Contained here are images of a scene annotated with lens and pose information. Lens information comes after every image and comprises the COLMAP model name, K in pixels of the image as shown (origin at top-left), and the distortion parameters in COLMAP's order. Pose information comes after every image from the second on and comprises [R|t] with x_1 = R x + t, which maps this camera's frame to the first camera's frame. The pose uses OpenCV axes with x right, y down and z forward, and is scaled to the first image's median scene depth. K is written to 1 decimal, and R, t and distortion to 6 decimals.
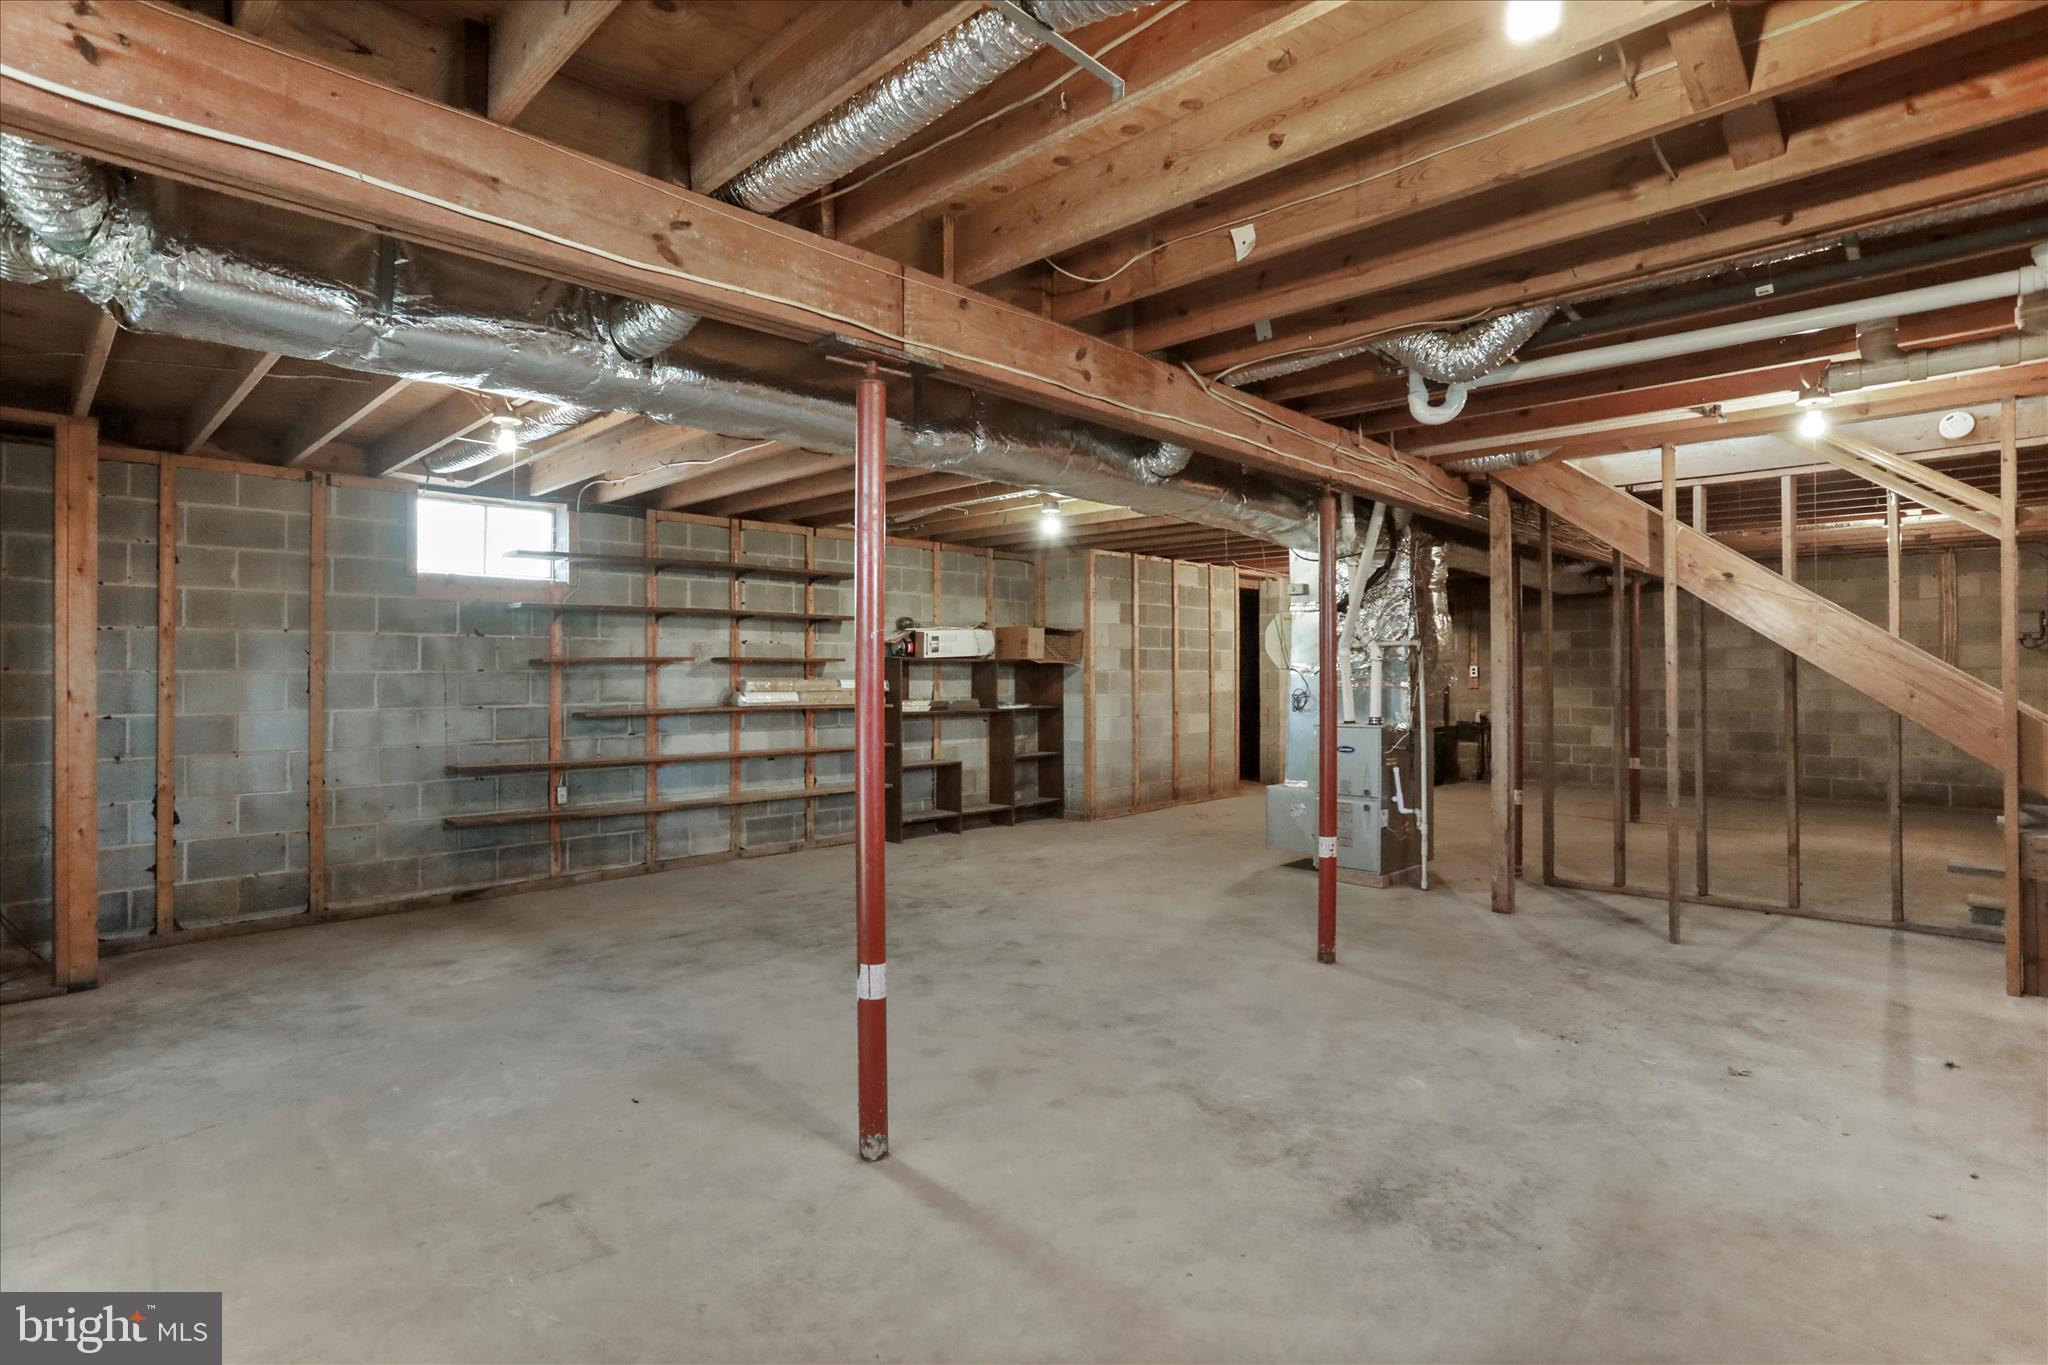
lens RADIAL K [[1008.6, 0, 1021.4], [0, 1008.6, 677.1], [0, 0, 1]] dist [-0.036942, 0.009057]
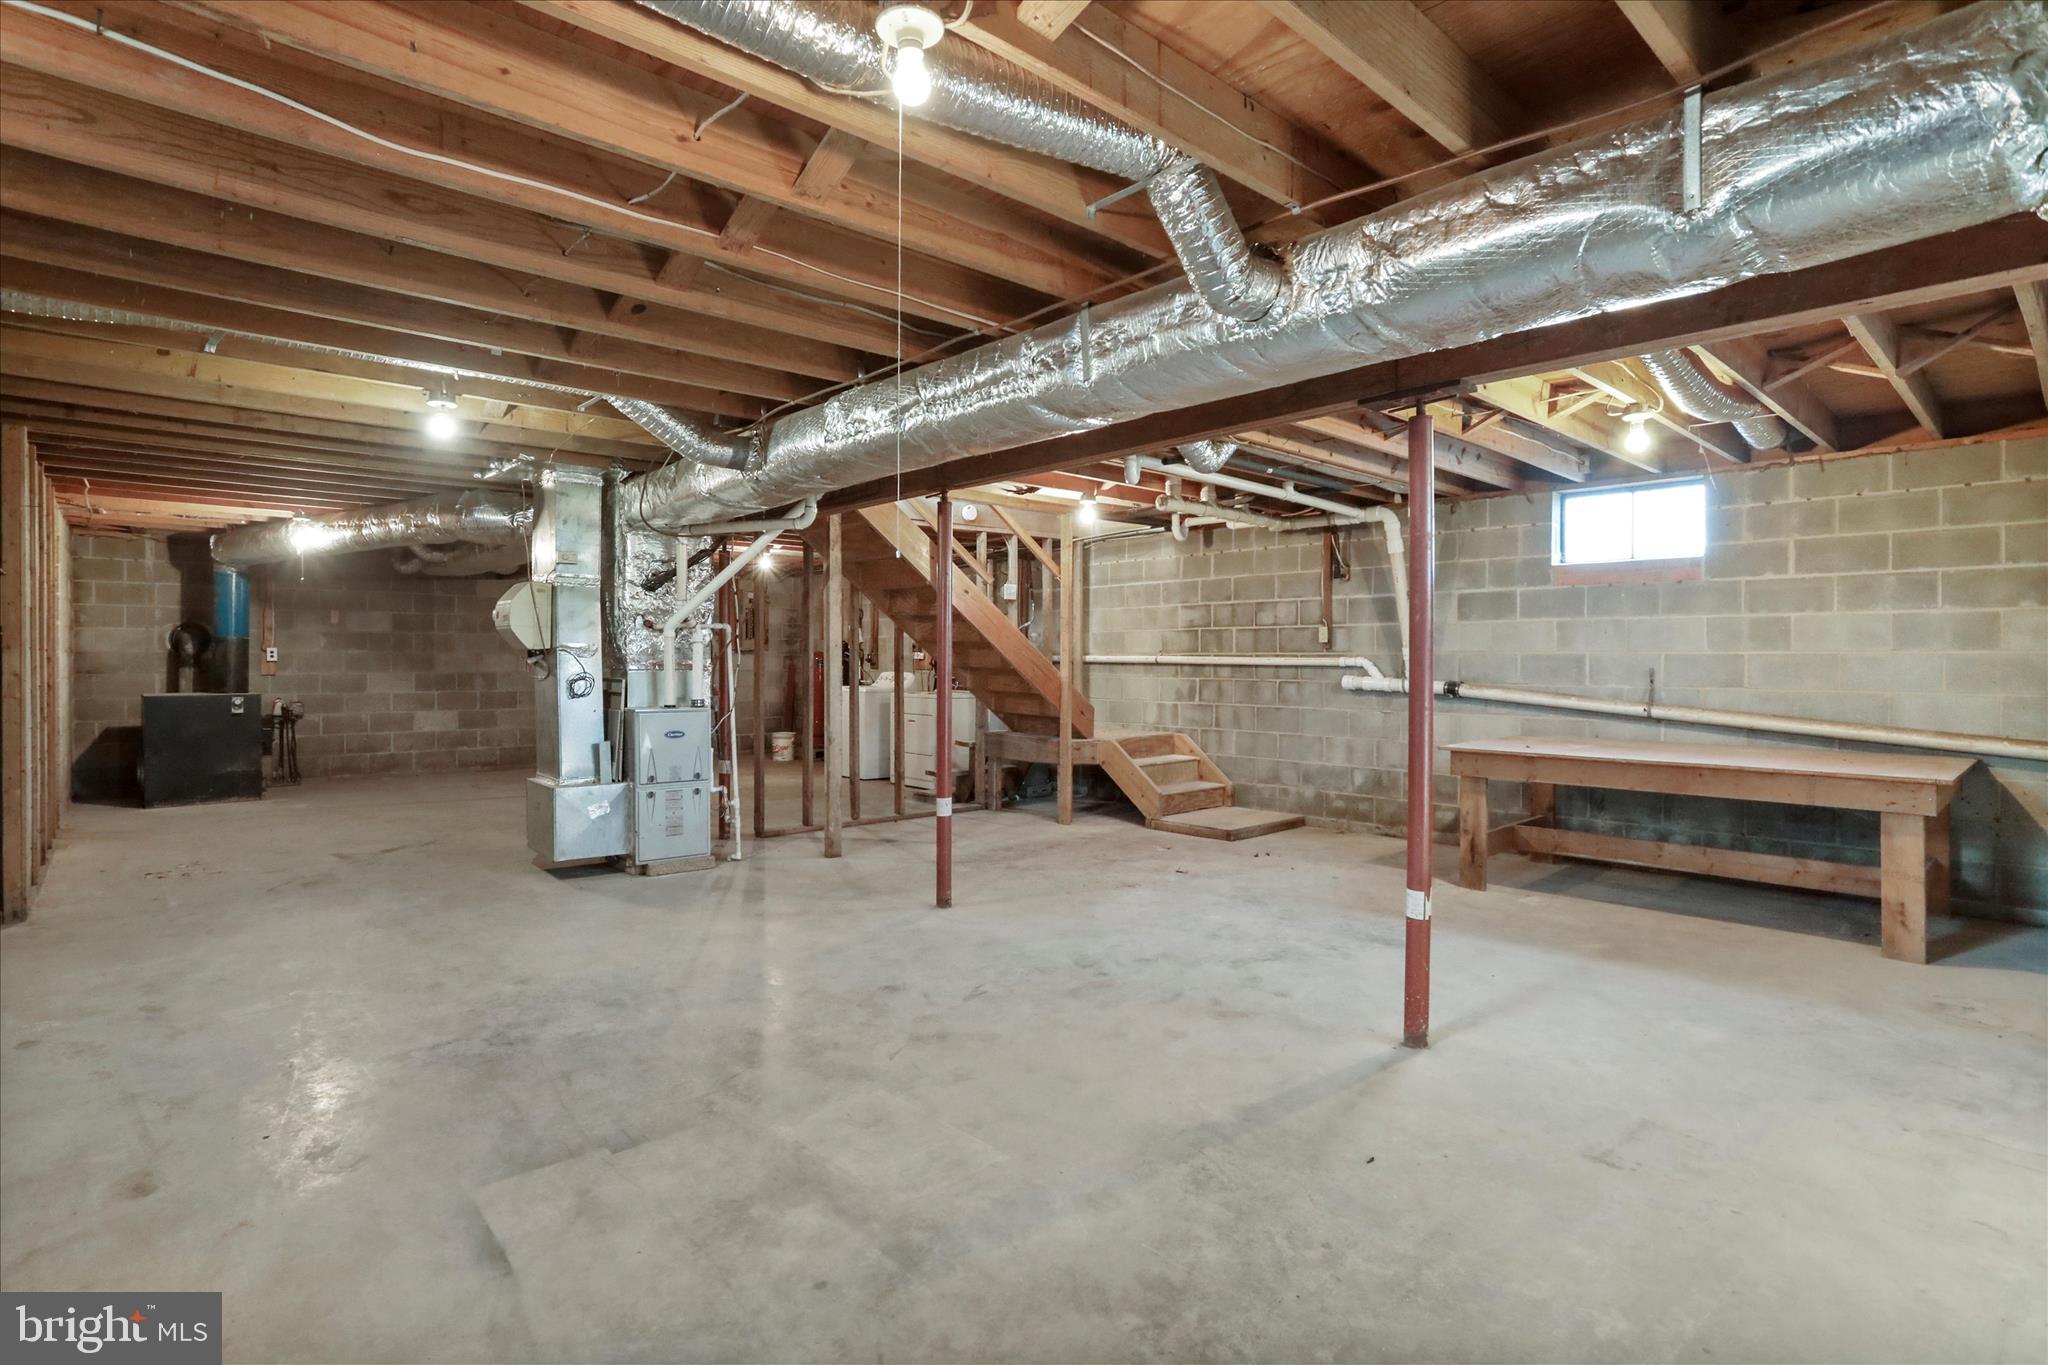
lens RADIAL K [[1008.6, 0, 1013.6], [0, 1008.6, 671.7], [0, 0, 1]] dist [-0.036942, 0.009057]
pose [[0.073696, -0.006576, 0.997259, -1.014070], [-0.001007, 0.999977, 0.006668, 0.009734], [-0.997280, -0.001495, 0.073688, 1.014671]]
